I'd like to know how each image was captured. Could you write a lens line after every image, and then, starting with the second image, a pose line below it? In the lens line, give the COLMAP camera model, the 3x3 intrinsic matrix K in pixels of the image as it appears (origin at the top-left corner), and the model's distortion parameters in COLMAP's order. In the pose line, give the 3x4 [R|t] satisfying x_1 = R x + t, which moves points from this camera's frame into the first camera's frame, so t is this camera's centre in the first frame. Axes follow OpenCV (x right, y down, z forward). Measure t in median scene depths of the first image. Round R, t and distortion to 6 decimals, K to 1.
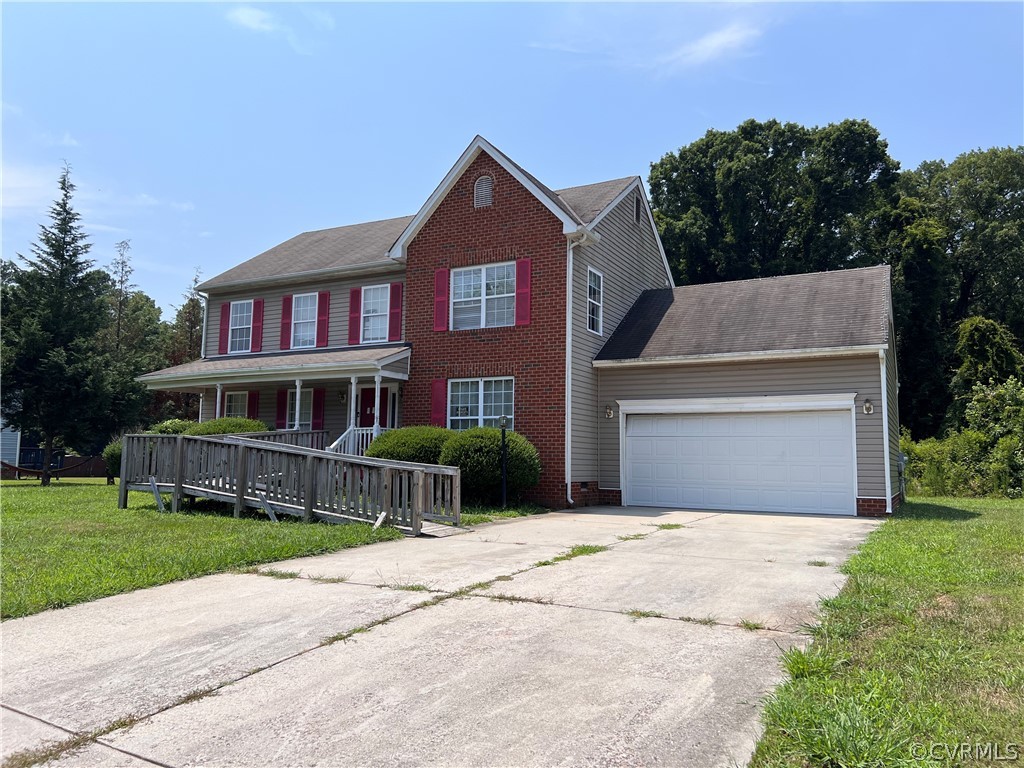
lens RADIAL K [[800.3, 0, 503.8], [0, 800.3, 378.4], [0, 0, 1]] dist [0.039145, 0.000803]
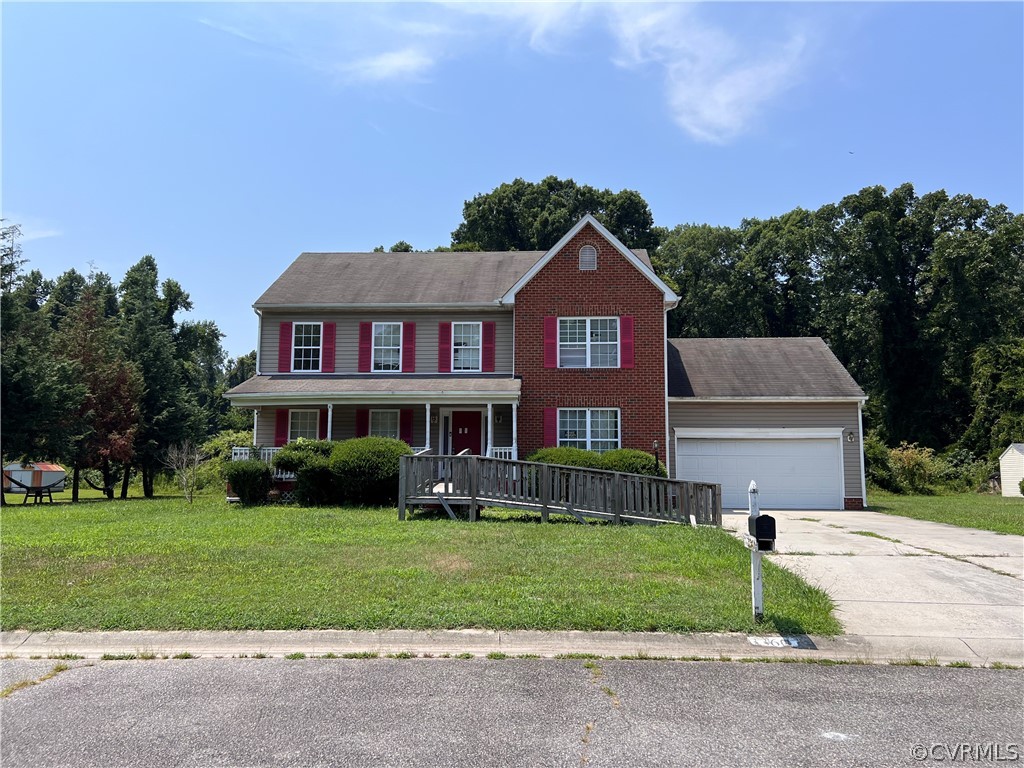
lens RADIAL K [[800.3, 0, 520.6], [0, 800.3, 387.3], [0, 0, 1]] dist [0.039145, 0.000803]
pose [[0.902724, 0.039108, 0.428438, -0.589589], [-0.039406, 0.999190, -0.008177, -0.016383], [-0.428411, -0.009501, 0.903534, -0.071786]]
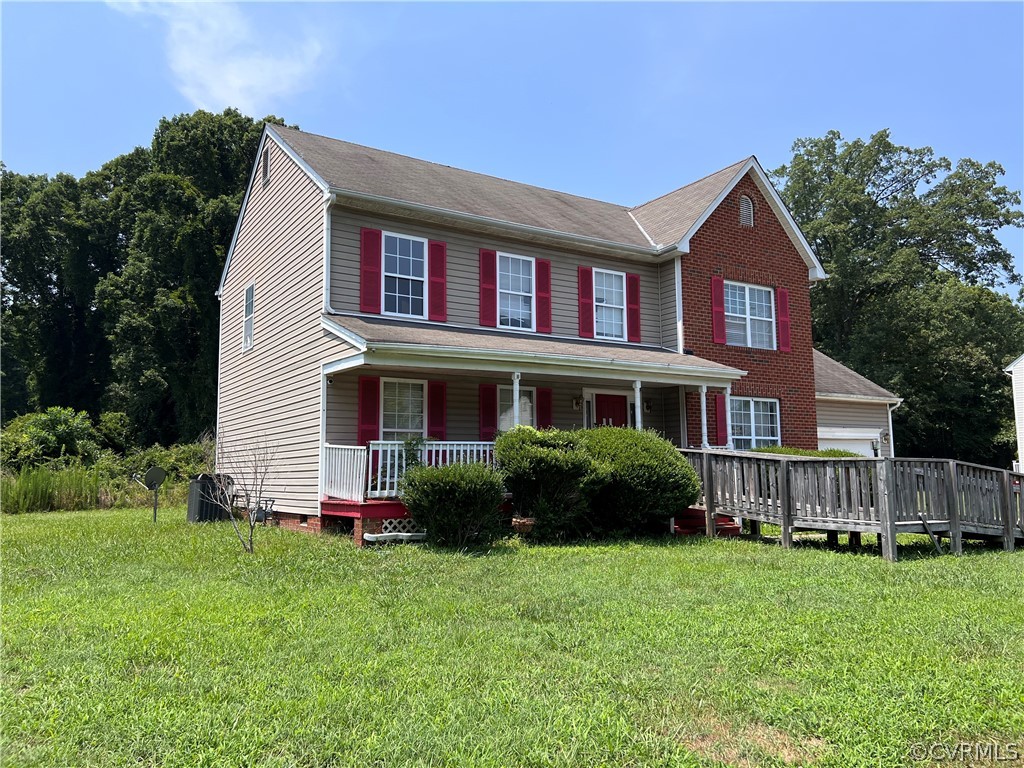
lens RADIAL K [[800.3, 0, 509.1], [0, 800.3, 383.4], [0, 0, 1]] dist [0.039145, 0.000803]
pose [[0.477464, 0.080978, 0.874912, -0.937842], [-0.080560, 0.995584, -0.048183, 0.048473], [-0.874950, -0.047477, 0.481880, 0.701677]]
